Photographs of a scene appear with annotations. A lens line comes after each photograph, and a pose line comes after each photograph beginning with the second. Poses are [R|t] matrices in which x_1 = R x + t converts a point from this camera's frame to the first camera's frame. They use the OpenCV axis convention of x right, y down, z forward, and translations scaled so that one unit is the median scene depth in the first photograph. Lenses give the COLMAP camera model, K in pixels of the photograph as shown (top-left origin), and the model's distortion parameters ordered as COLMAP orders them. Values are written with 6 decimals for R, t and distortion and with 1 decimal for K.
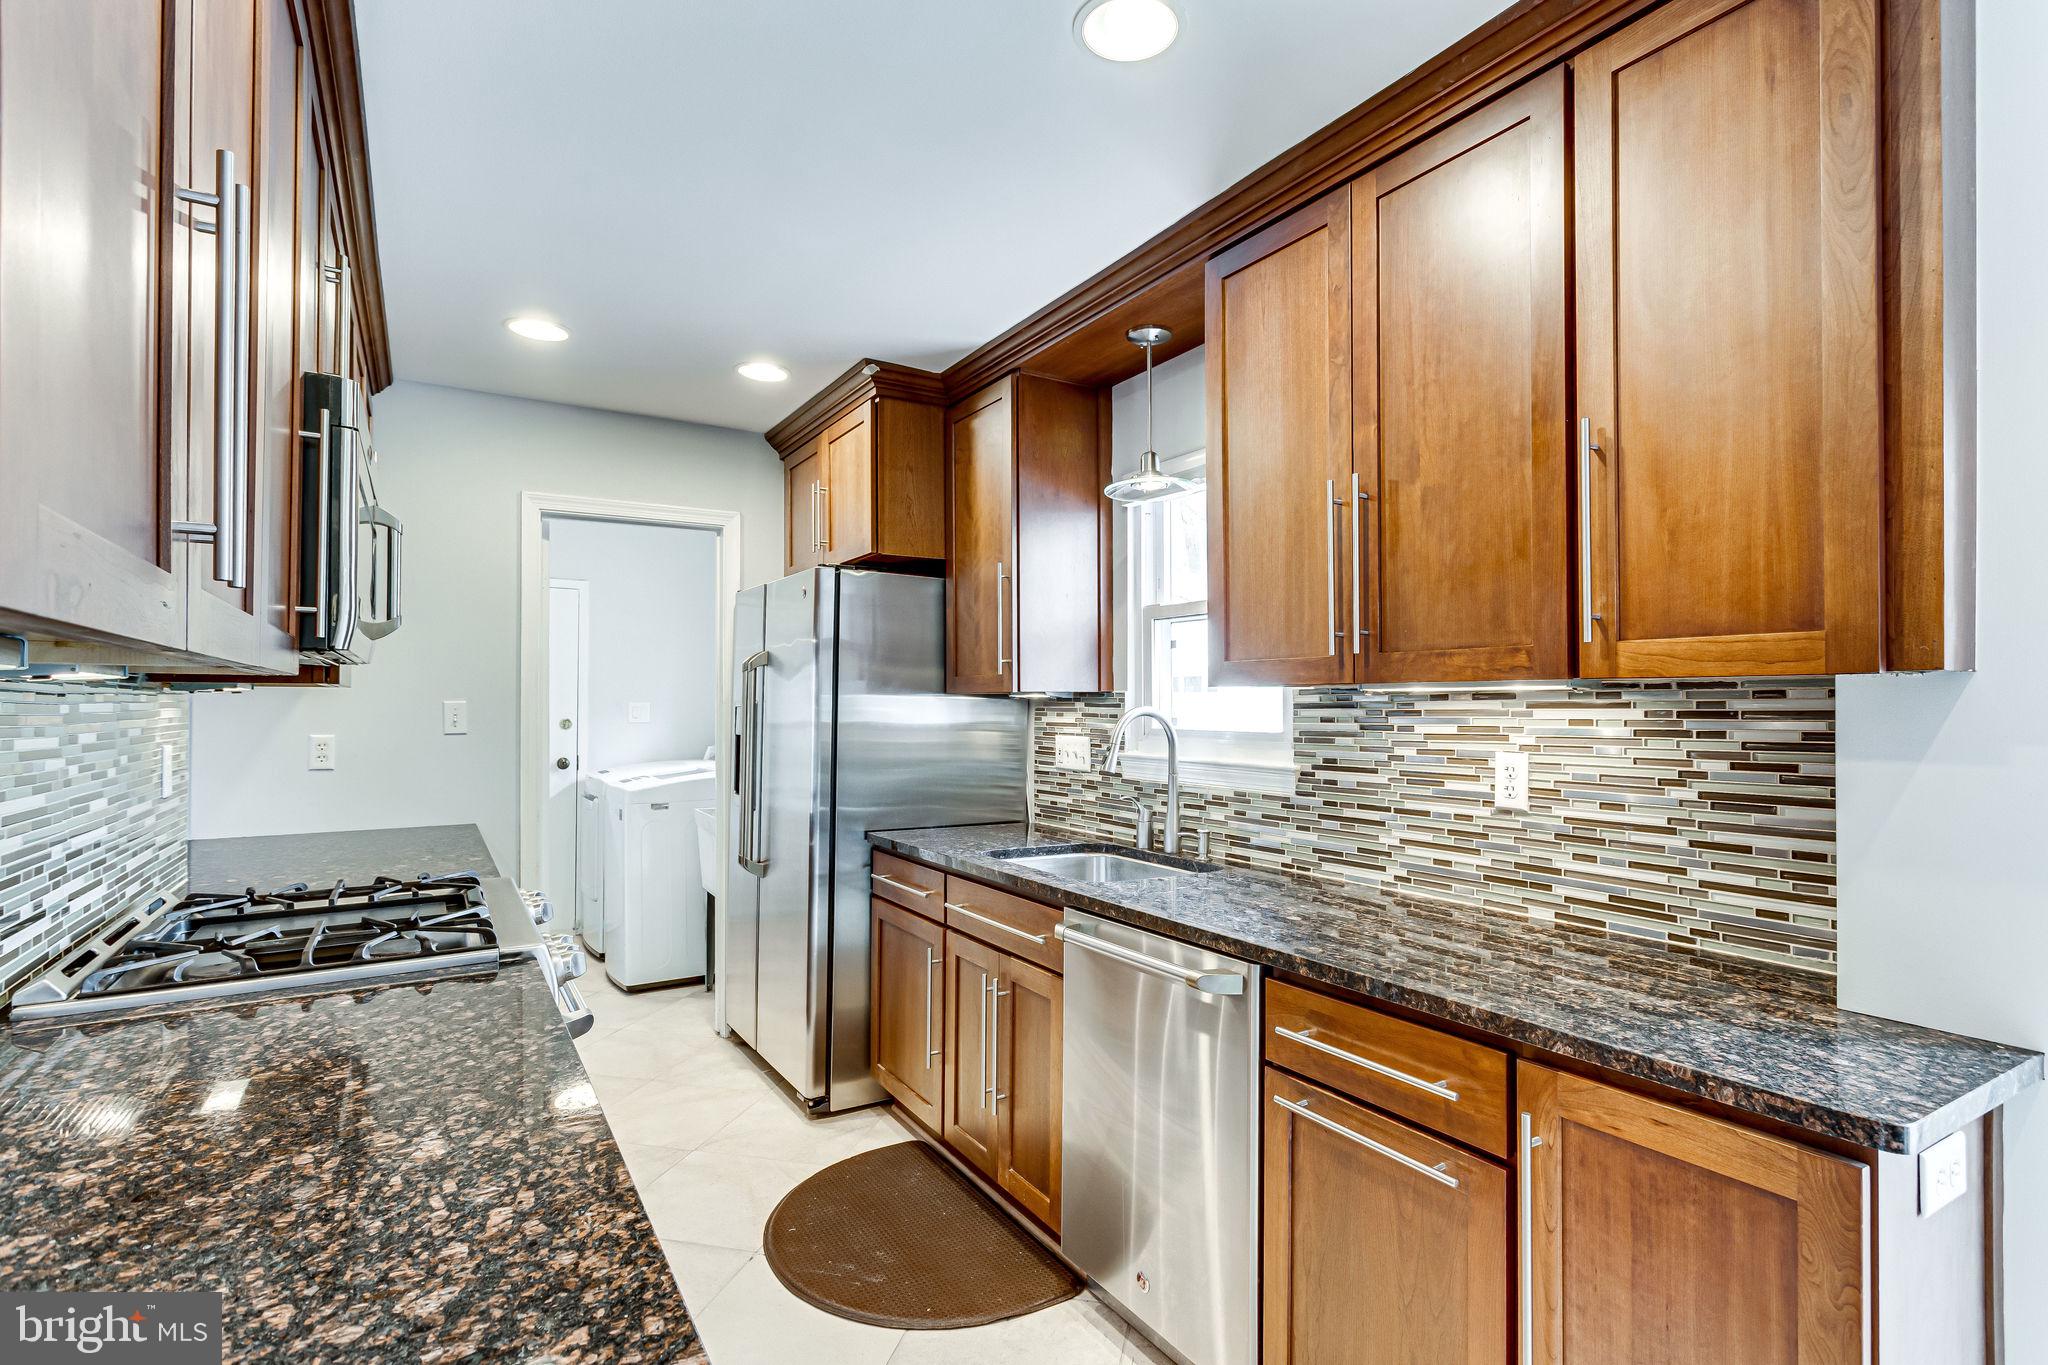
lens RADIAL K [[933.3, 0, 1026.7], [0, 933.3, 692.9], [0, 0, 1]] dist [0.001291, 0.000259]
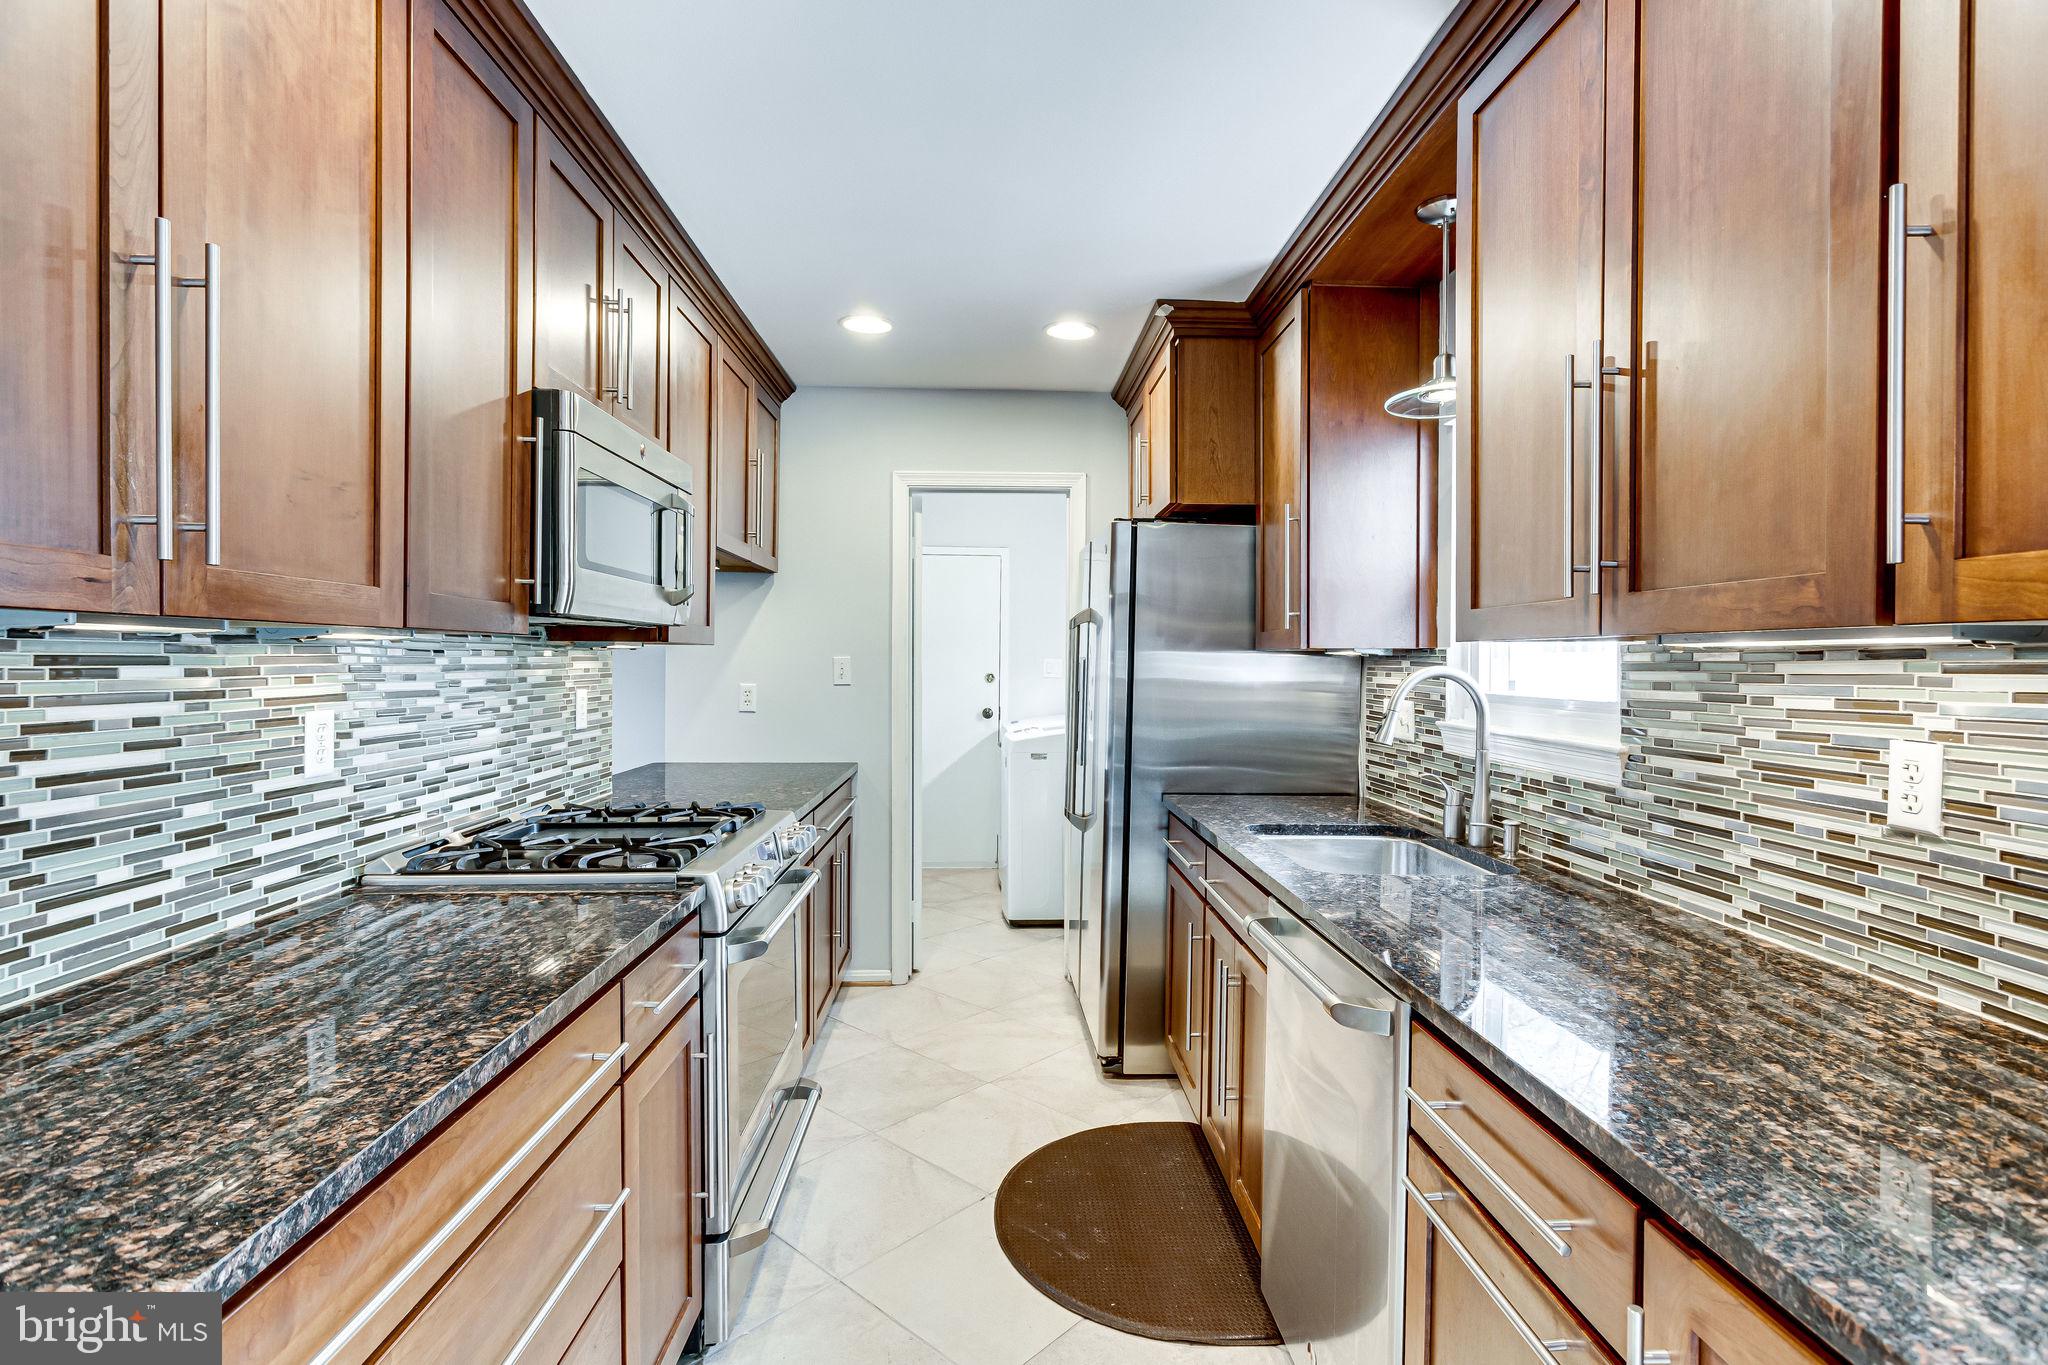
lens RADIAL K [[933.3, 0, 1023.7], [0, 933.3, 667.9], [0, 0, 1]] dist [0.001291, 0.000259]
pose [[0.884697, 0.008696, -0.466085, 0.241995], [0.000133, 0.999821, 0.018906, 0.000757], [0.466166, -0.016788, 0.884538, 0.131629]]
